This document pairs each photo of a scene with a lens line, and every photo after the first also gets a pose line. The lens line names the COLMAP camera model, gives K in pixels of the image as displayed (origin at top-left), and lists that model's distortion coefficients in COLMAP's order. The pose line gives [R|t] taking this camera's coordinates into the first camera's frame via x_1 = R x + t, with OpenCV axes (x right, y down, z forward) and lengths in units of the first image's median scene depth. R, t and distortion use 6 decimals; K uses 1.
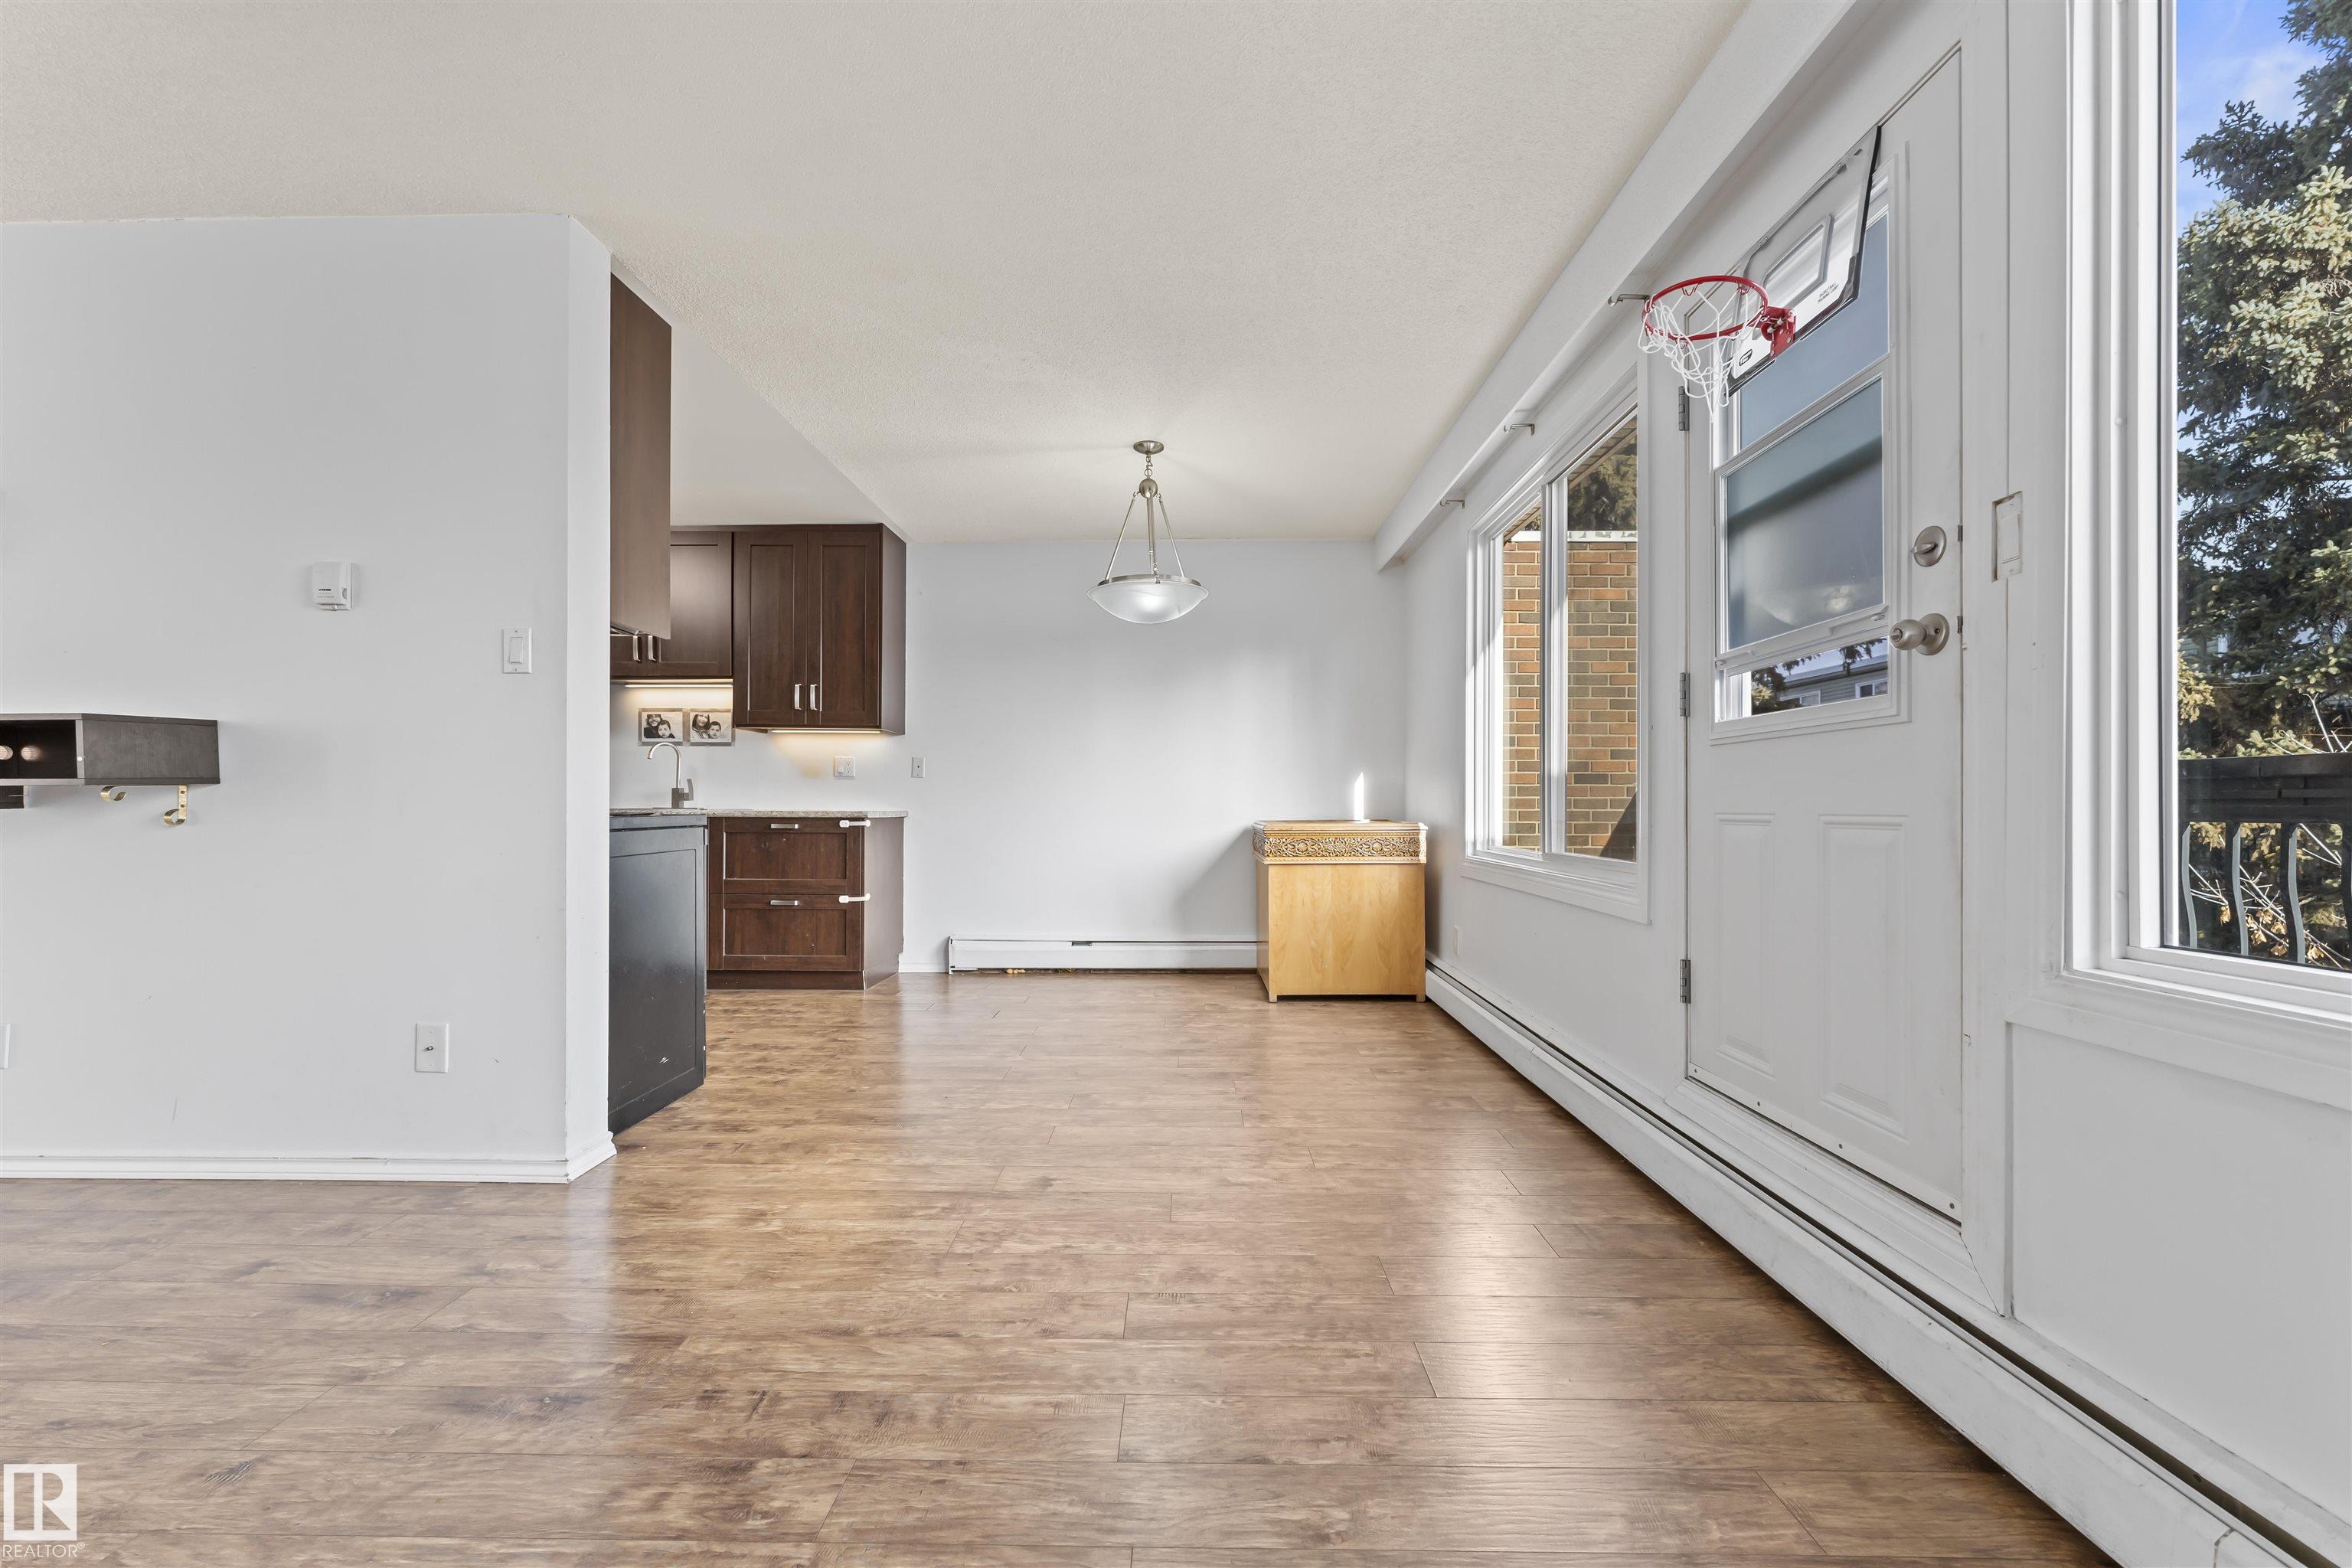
lens RADIAL K [[933.8, 0, 1170.6], [0, 933.8, 815.9], [0, 0, 1]] dist [-0.000104, 0.000704]
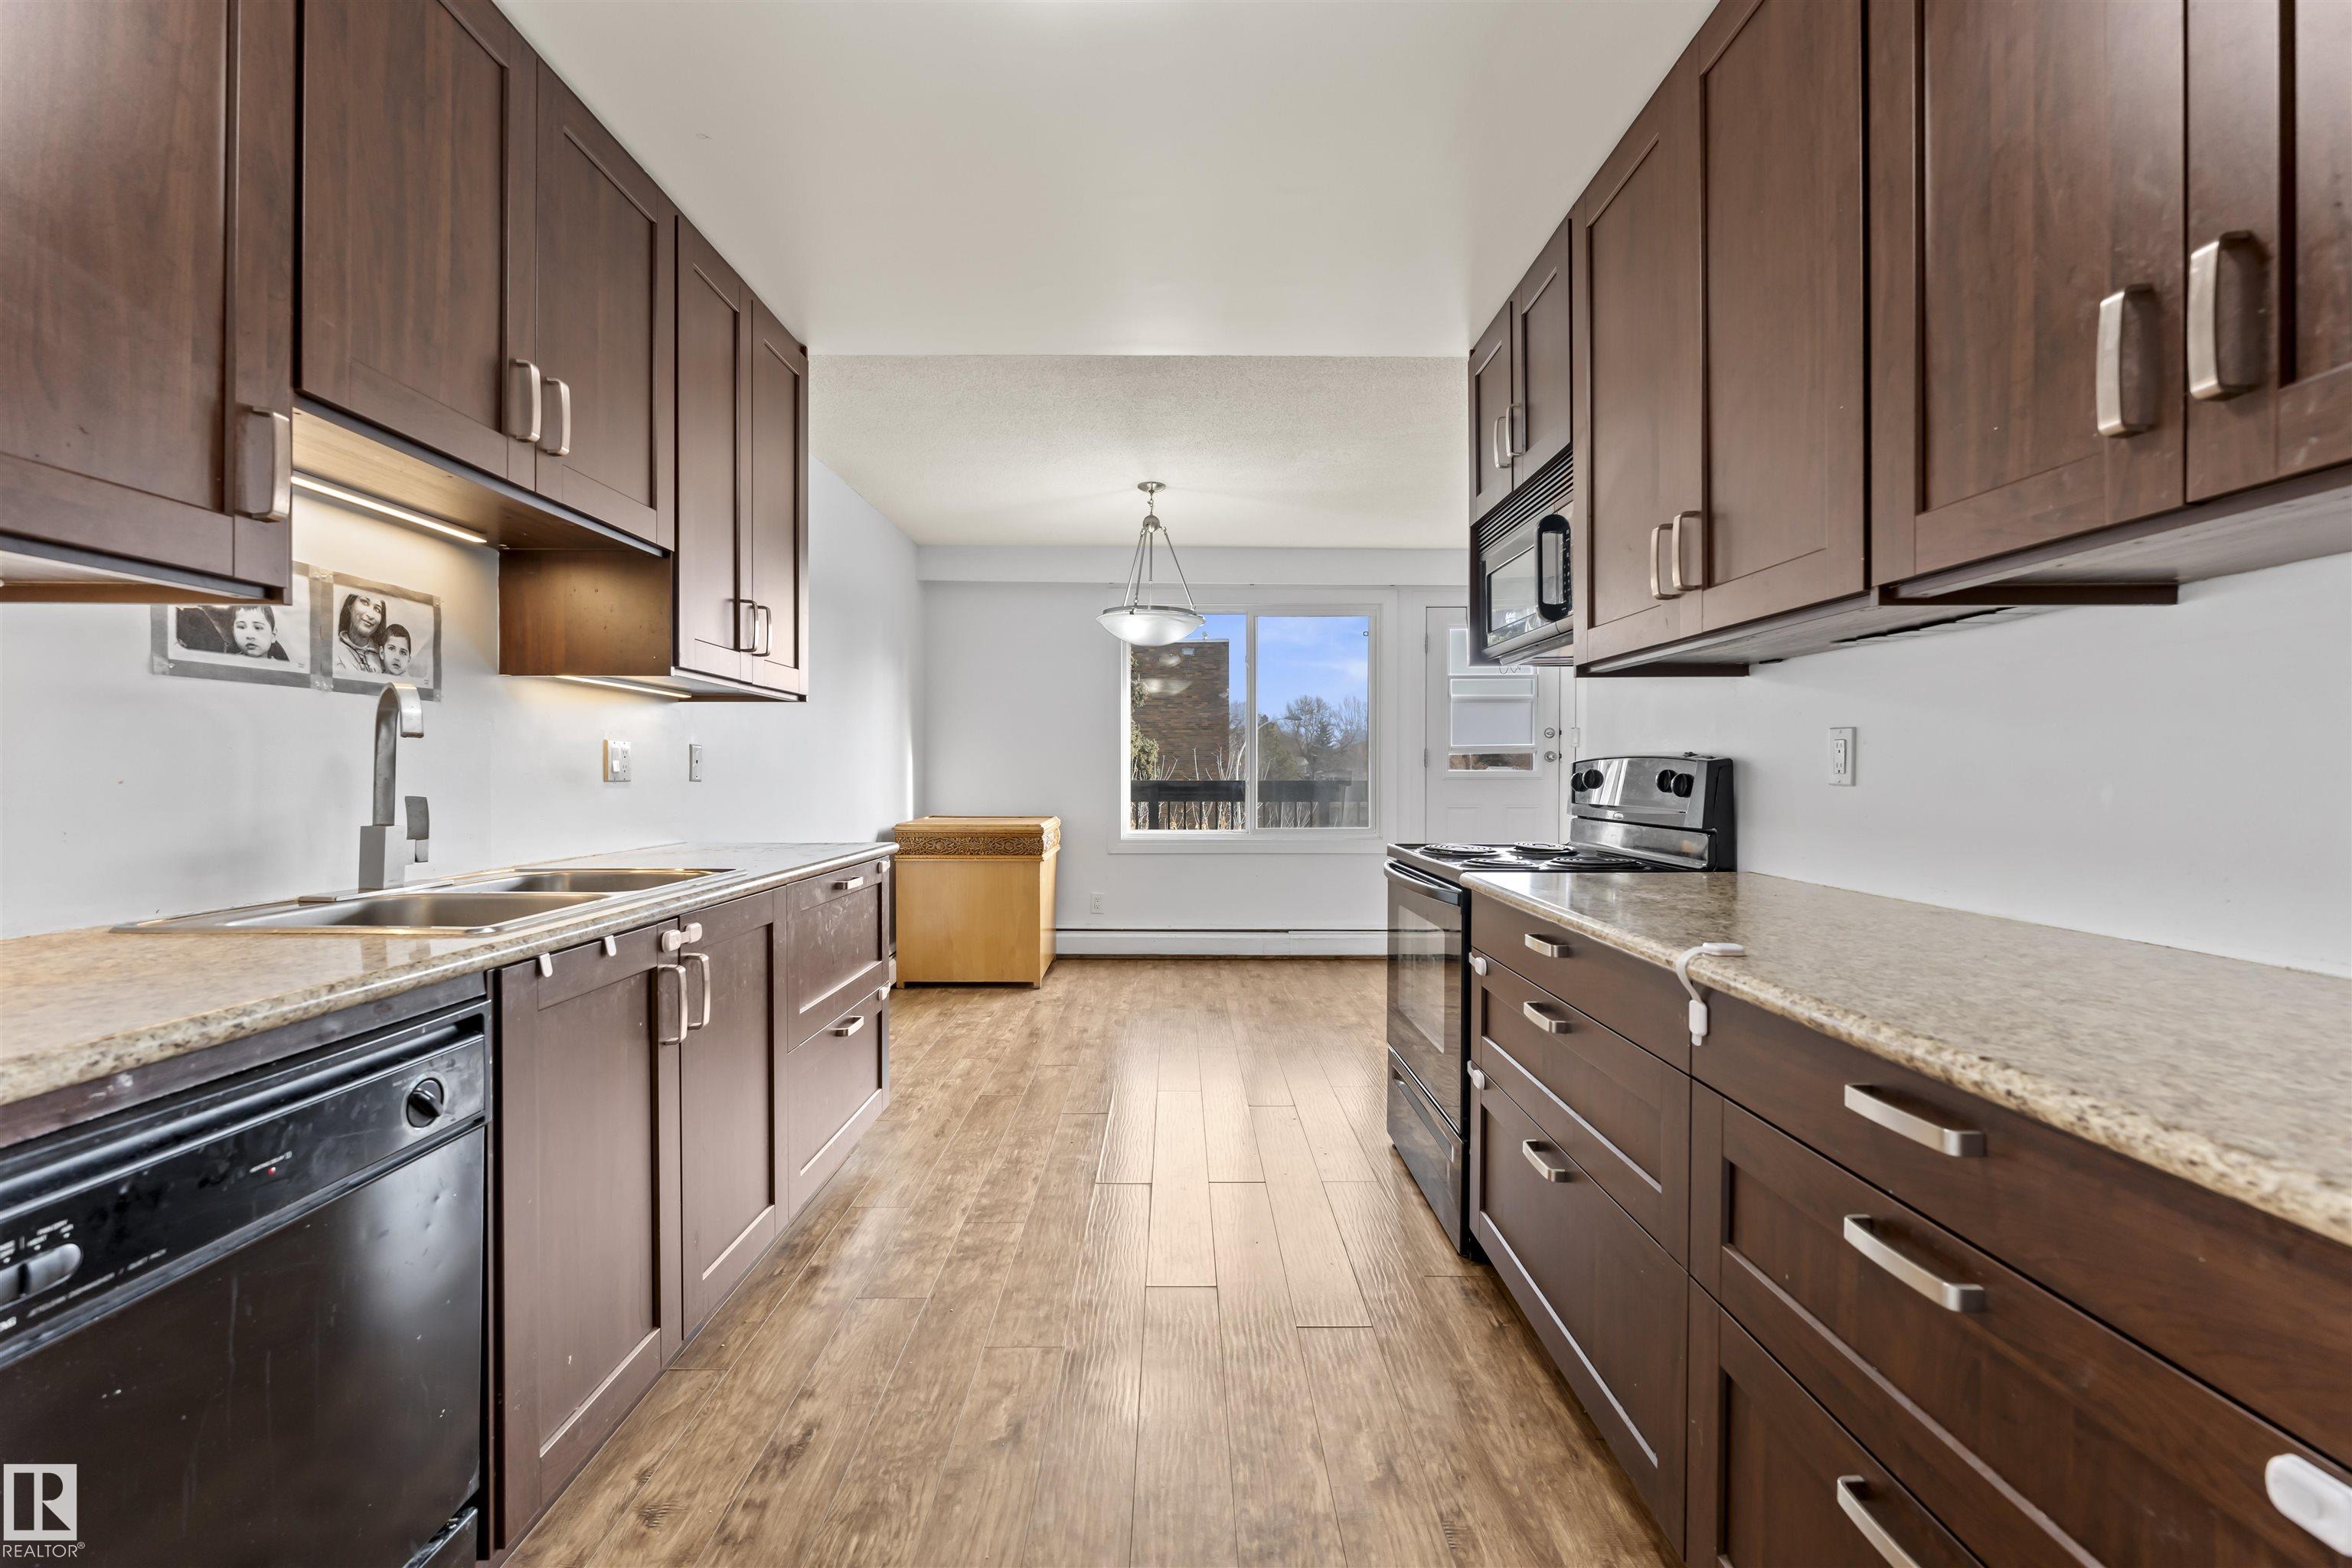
lens RADIAL K [[968.2, 0, 1176.0], [0, 968.2, 784.0], [0, 0, 1]] dist [-0.001458, -0.000096]
pose [[-0.021447, -0.016771, 0.999629, -1.823508], [0.010681, 0.999798, 0.017003, -0.099327], [-0.999713, 0.011042, -0.021264, 1.559476]]
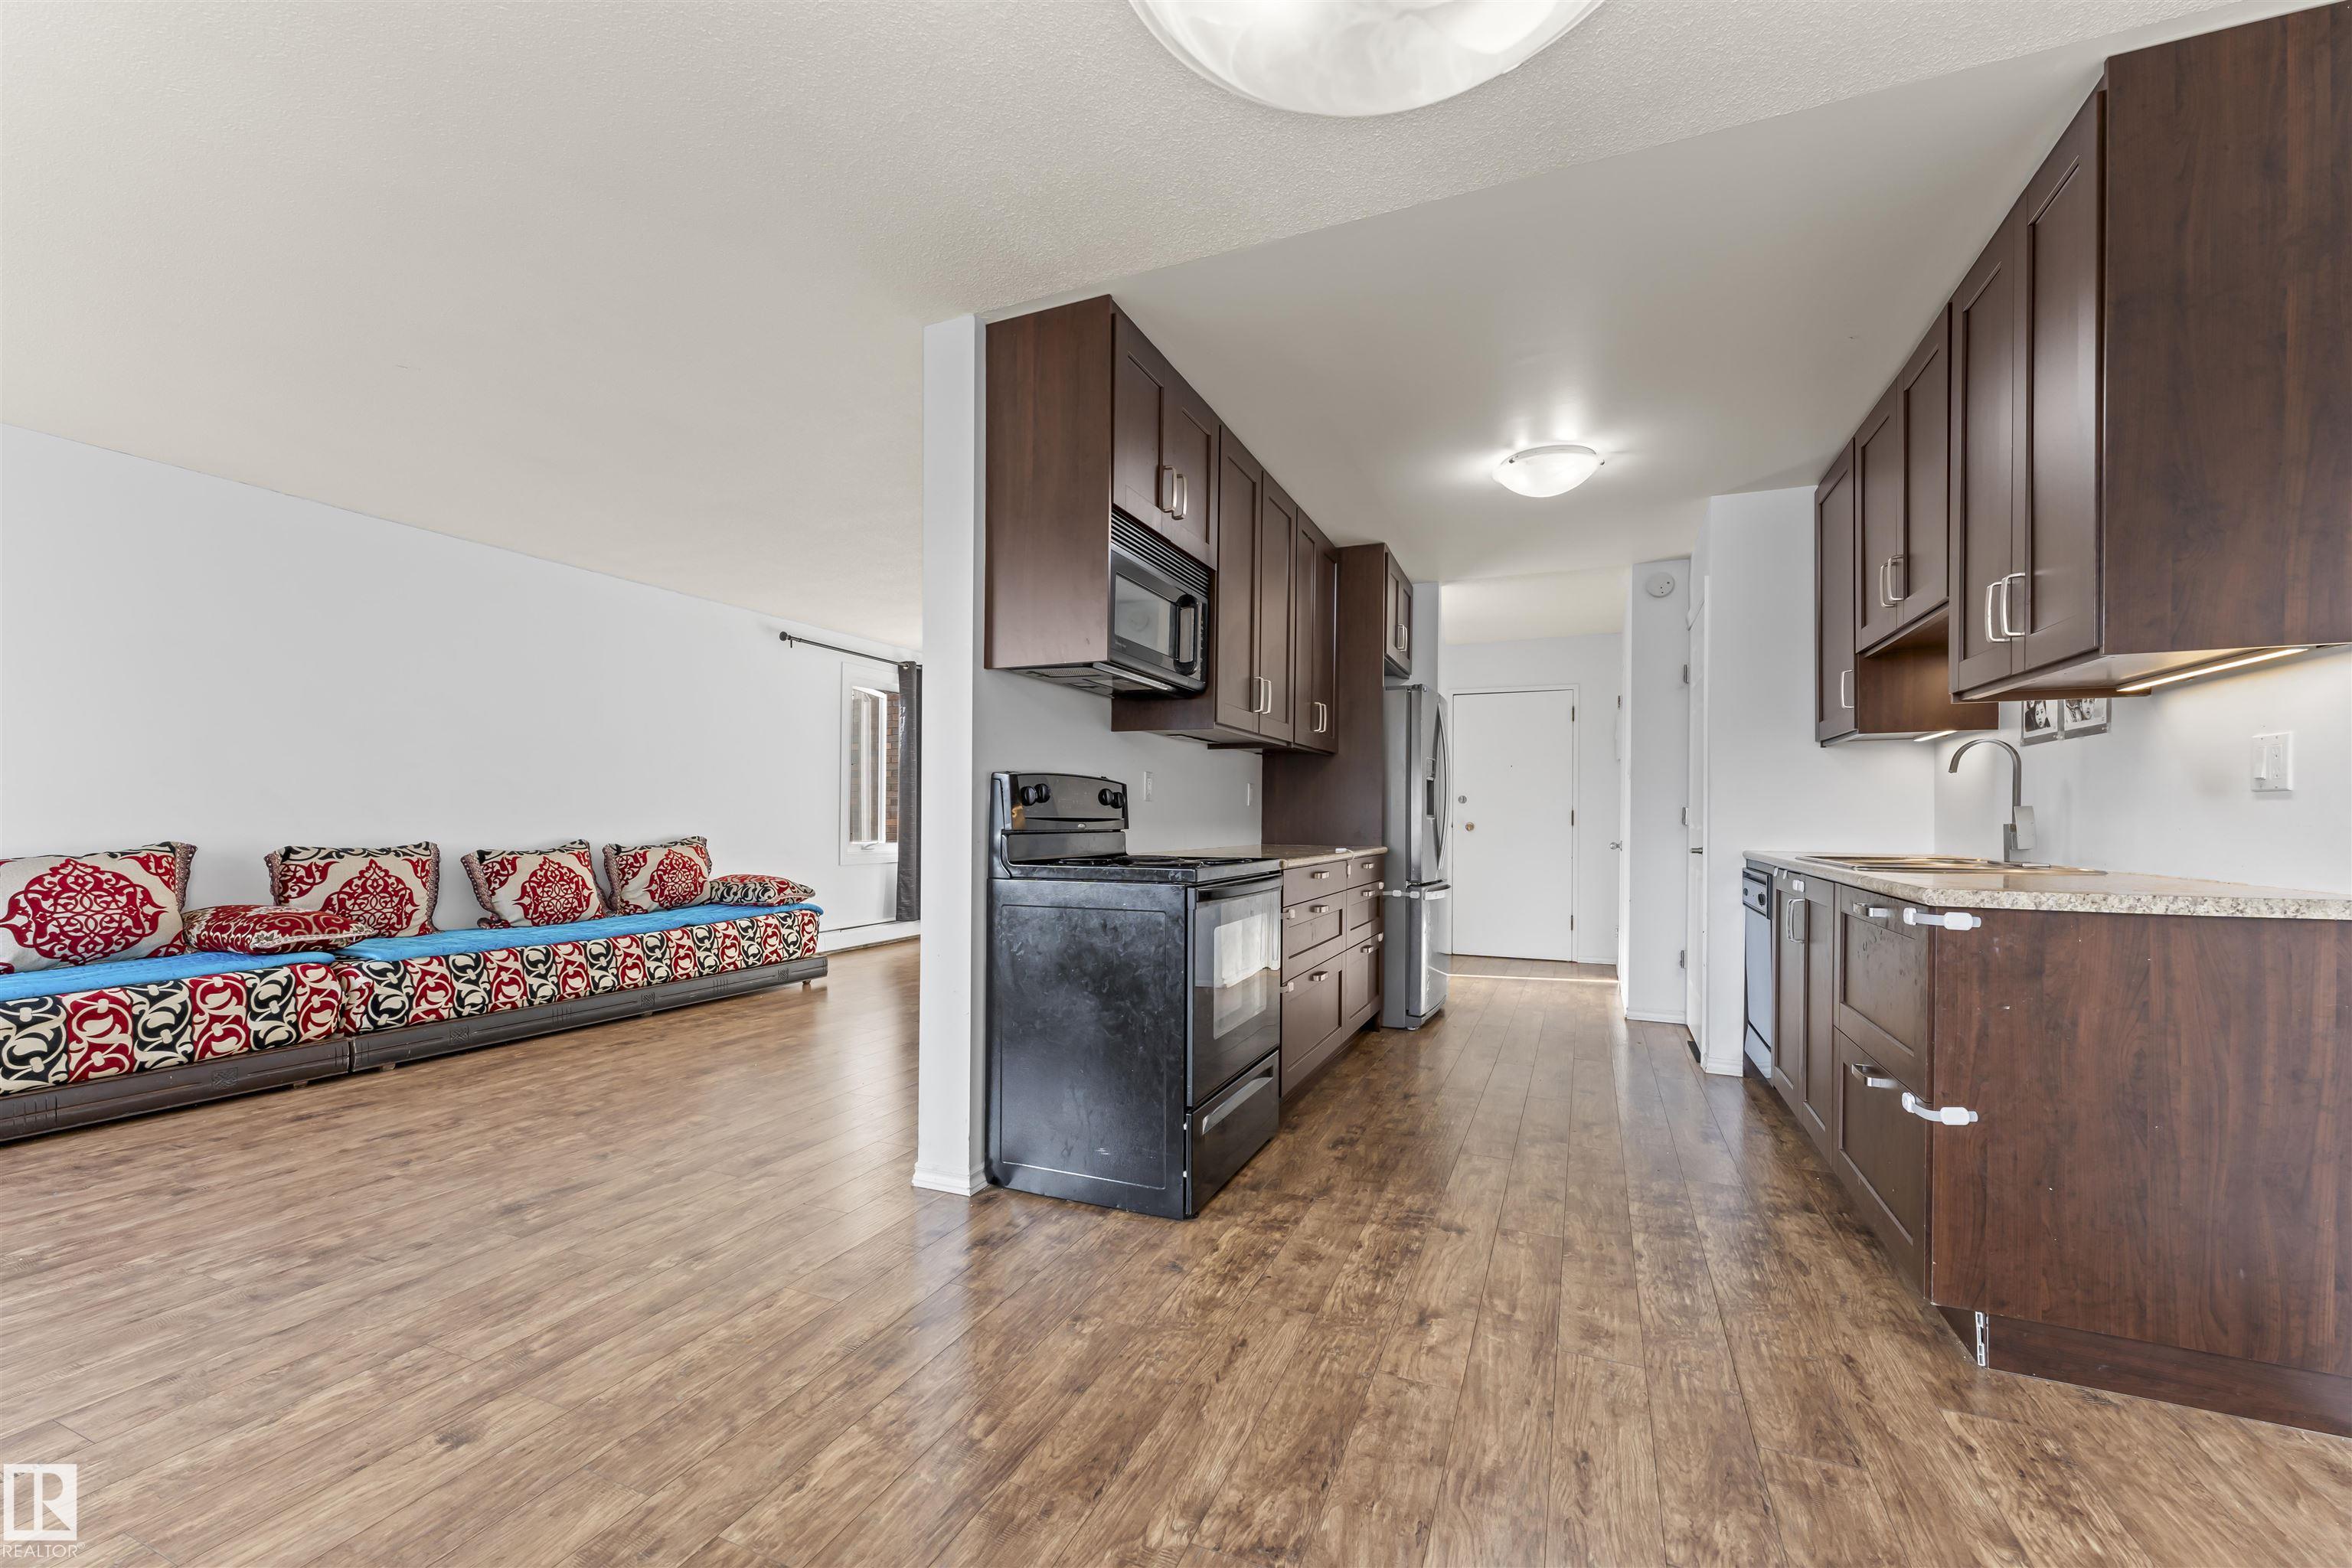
lens RADIAL K [[950.2, 0, 1177.2], [0, 950.2, 820.8], [0, 0, 1]] dist [-0.000869, 0.001153]
pose [[-0.375865, -0.005064, -0.926661, 0.284102], [-0.017123, 0.999852, 0.001482, -0.052194], [0.926516, 0.016425, -0.375896, 1.624076]]
